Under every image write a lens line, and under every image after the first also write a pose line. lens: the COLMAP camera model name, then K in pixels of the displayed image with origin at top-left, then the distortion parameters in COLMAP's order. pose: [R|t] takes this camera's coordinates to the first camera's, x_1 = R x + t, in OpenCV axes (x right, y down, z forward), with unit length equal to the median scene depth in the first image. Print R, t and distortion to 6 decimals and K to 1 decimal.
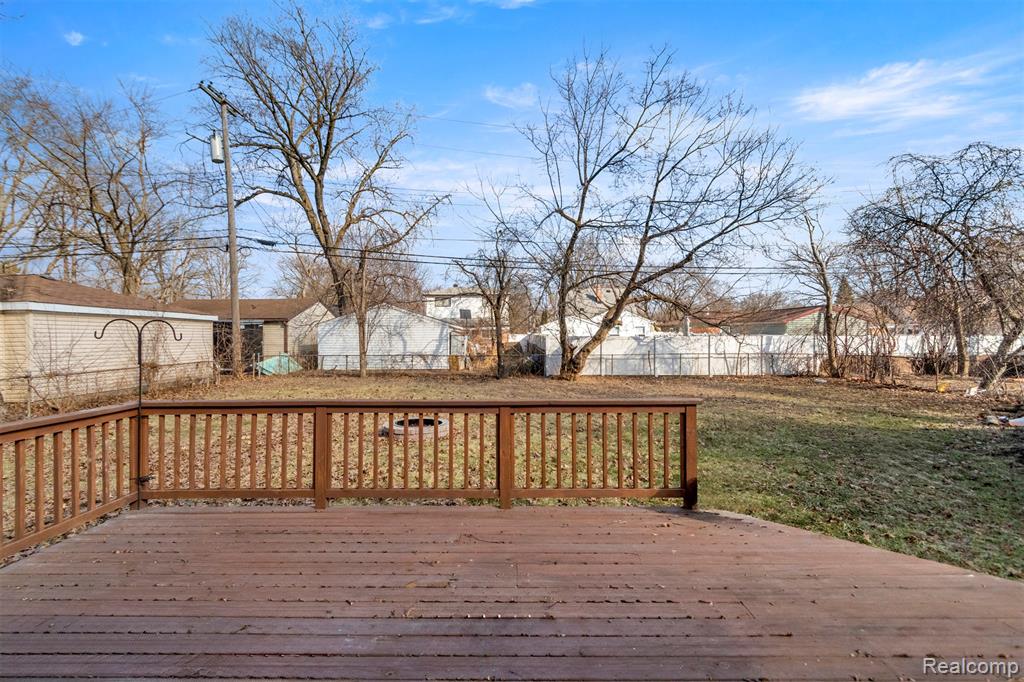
lens RADIAL K [[471.4, 0, 511.0], [0, 471.4, 336.1], [0, 0, 1]] dist [0.001393, 0.000830]
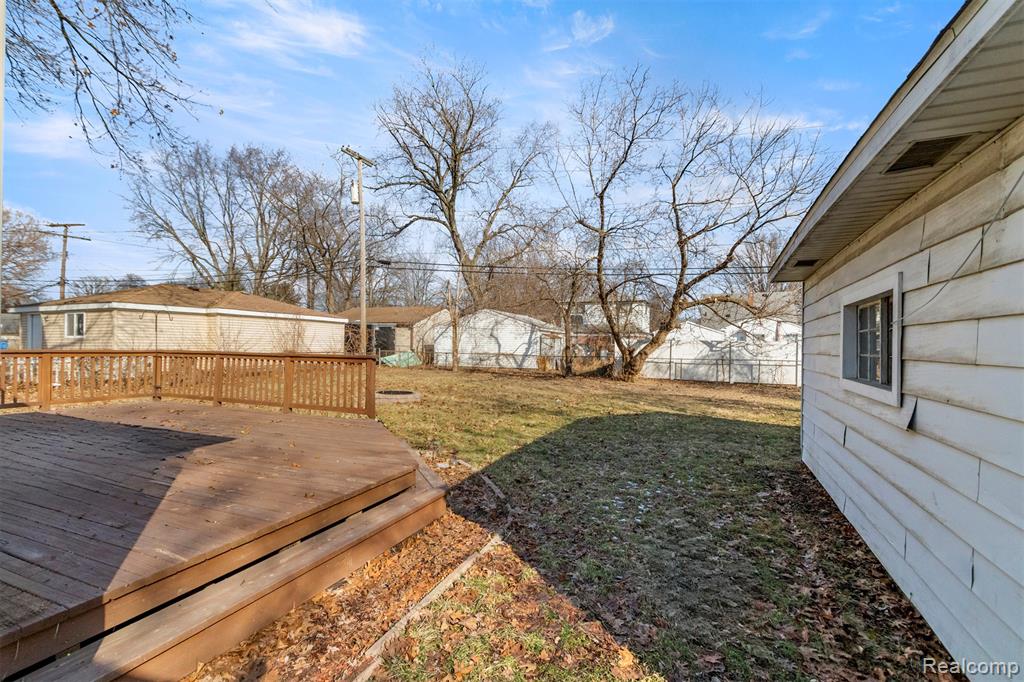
lens RADIAL K [[471.4, 0, 488.2], [0, 471.4, 344.5], [0, 0, 1]] dist [0.001393, 0.000830]
pose [[0.917644, 0.020188, -0.396891, 0.200969], [-0.020414, 0.999785, 0.003657, 0.011617], [0.396880, 0.004746, 0.917858, -0.052902]]
